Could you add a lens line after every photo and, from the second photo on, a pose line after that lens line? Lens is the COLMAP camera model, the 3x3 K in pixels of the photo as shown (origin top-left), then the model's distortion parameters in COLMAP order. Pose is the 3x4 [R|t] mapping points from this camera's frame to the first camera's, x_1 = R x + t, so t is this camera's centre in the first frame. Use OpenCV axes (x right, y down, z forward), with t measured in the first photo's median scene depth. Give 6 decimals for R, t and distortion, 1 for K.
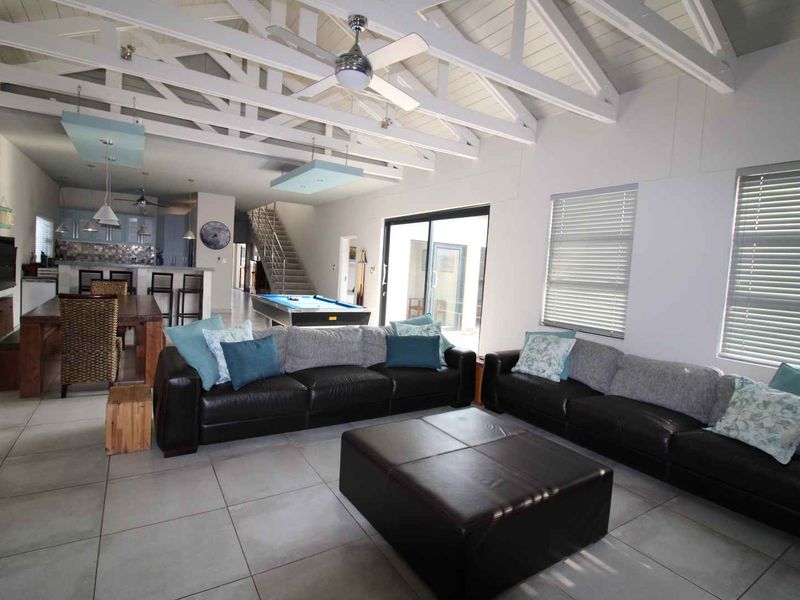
lens RADIAL K [[416.1, 0, 399.2], [0, 416.1, 294.2], [0, 0, 1]] dist [-0.001268, -0.012866]
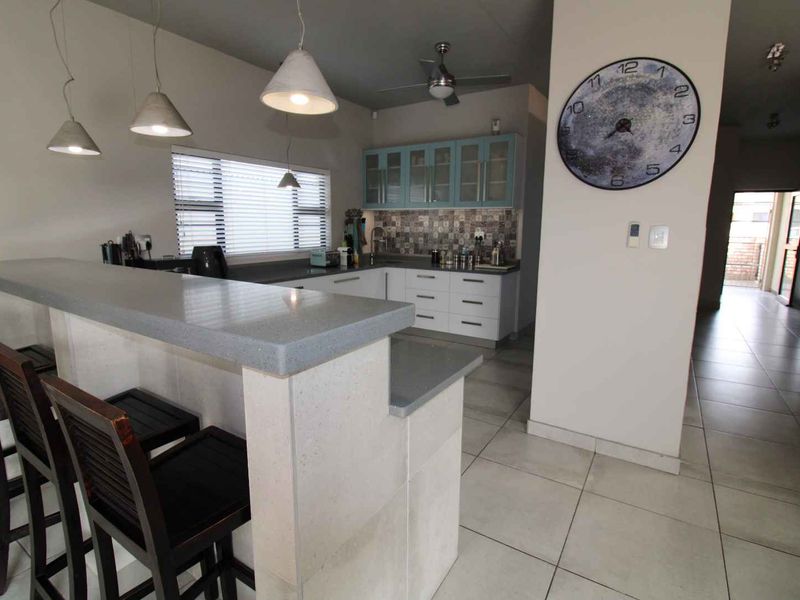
lens RADIAL K [[416.1, 0, 399.2], [0, 416.1, 294.2], [0, 0, 1]] dist [-0.001268, -0.012866]
pose [[0.423436, 0.091460, -0.901297, -0.275314], [-0.032024, 0.995780, 0.086003, -0.064712], [0.905360, -0.007554, 0.424578, 0.768625]]
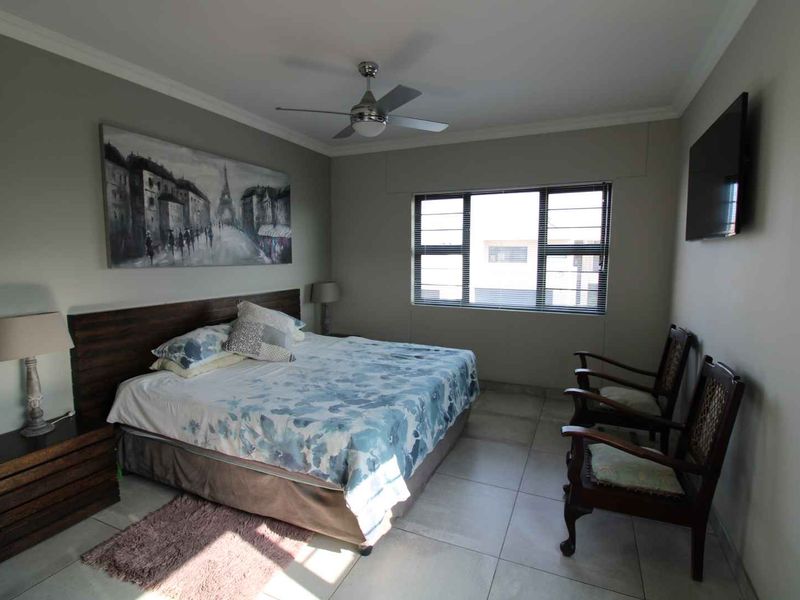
lens RADIAL K [[416.1, 0, 399.2], [0, 416.1, 294.2], [0, 0, 1]] dist [-0.001268, -0.012866]
pose [[-0.830589, -0.005659, -0.556858, -0.468628], [-0.082273, 0.990223, 0.112651, -0.106468], [0.550775, 0.139381, -0.822933, 1.069245]]
